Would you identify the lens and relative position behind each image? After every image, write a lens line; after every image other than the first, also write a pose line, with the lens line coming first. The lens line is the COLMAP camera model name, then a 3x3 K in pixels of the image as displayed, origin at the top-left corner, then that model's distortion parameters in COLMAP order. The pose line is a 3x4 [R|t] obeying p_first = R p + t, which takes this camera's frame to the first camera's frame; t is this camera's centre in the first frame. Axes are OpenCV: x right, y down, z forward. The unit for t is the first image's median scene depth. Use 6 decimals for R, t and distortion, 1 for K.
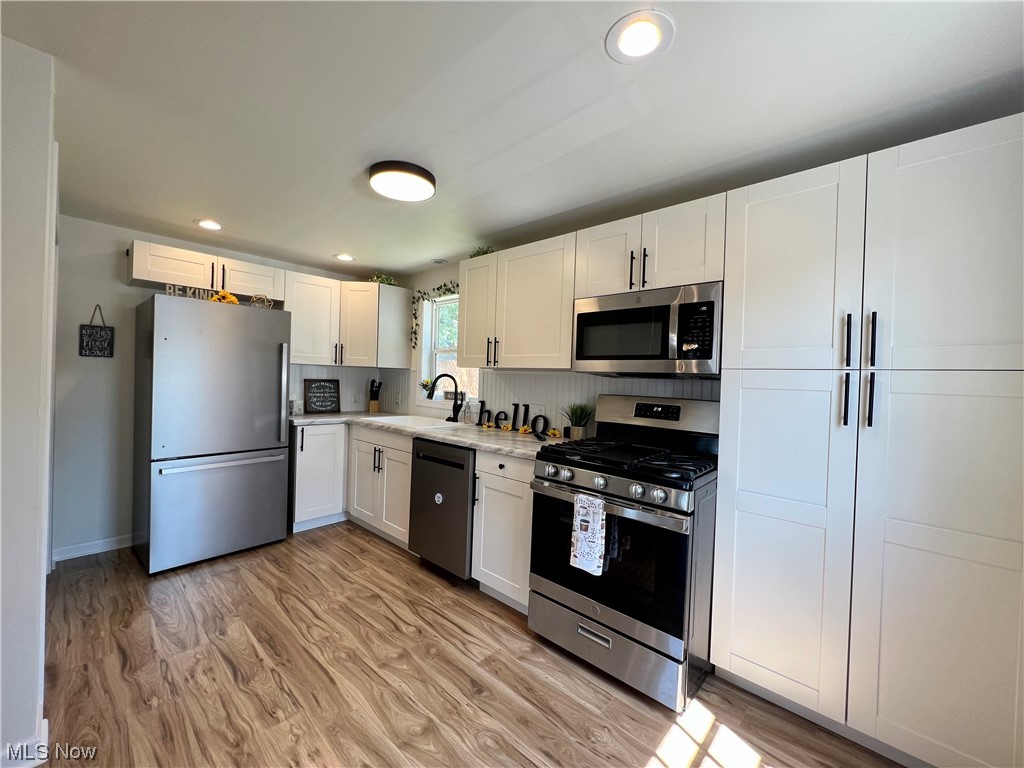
lens RADIAL K [[408.6, 0, 516.0], [0, 408.6, 383.1], [0, 0, 1]] dist [-0.002550, 0.000807]
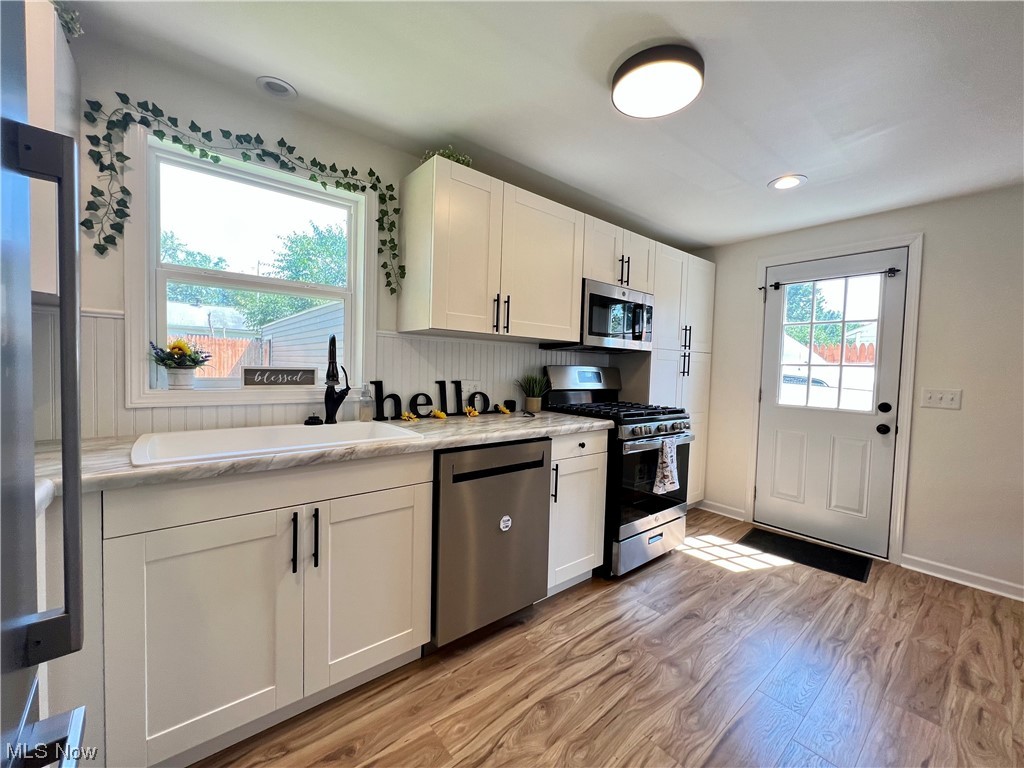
lens RADIAL K [[409.4, 0, 511.4], [0, 409.4, 382.5], [0, 0, 1]] dist [-0.002431, 0.000023]
pose [[0.150299, -0.068372, 0.986274, -0.957882], [-0.016249, 0.997300, 0.071612, -0.003523], [-0.988507, -0.026789, 0.148782, 1.006220]]
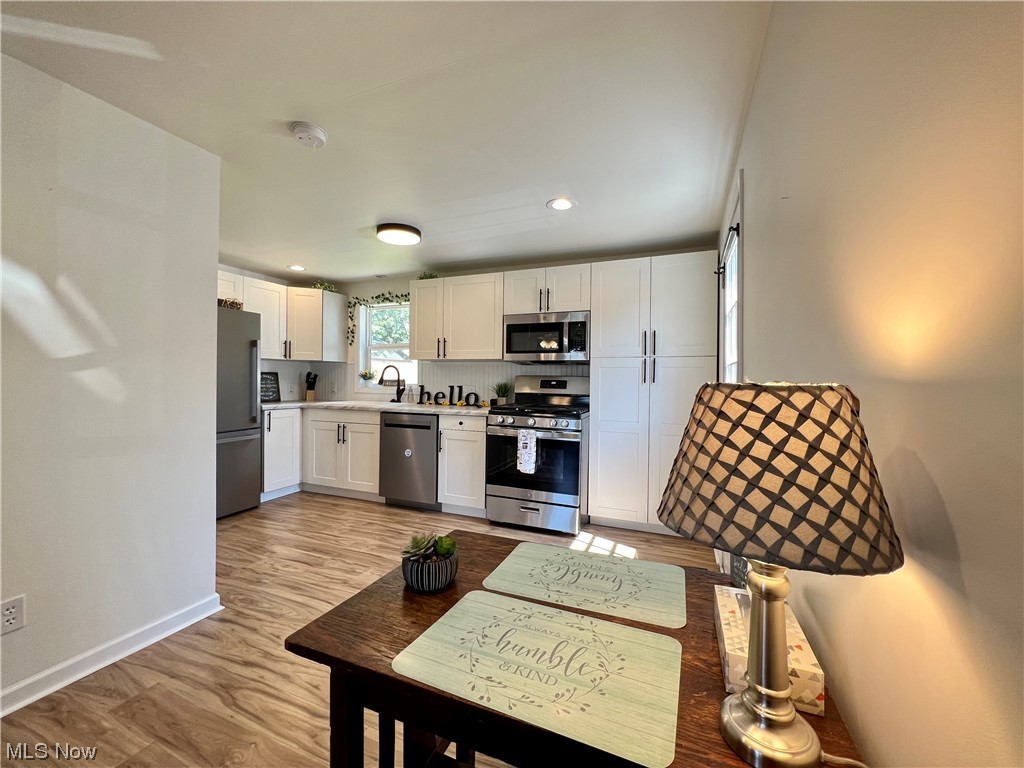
lens RADIAL K [[408.6, 0, 514.2], [0, 408.6, 382.4], [0, 0, 1]] dist [-0.002550, 0.000807]
pose [[0.941256, -0.024973, 0.336770, -0.352007], [0.022807, 0.999686, 0.010388, 0.038799], [-0.336924, -0.002097, 0.941530, -0.493884]]
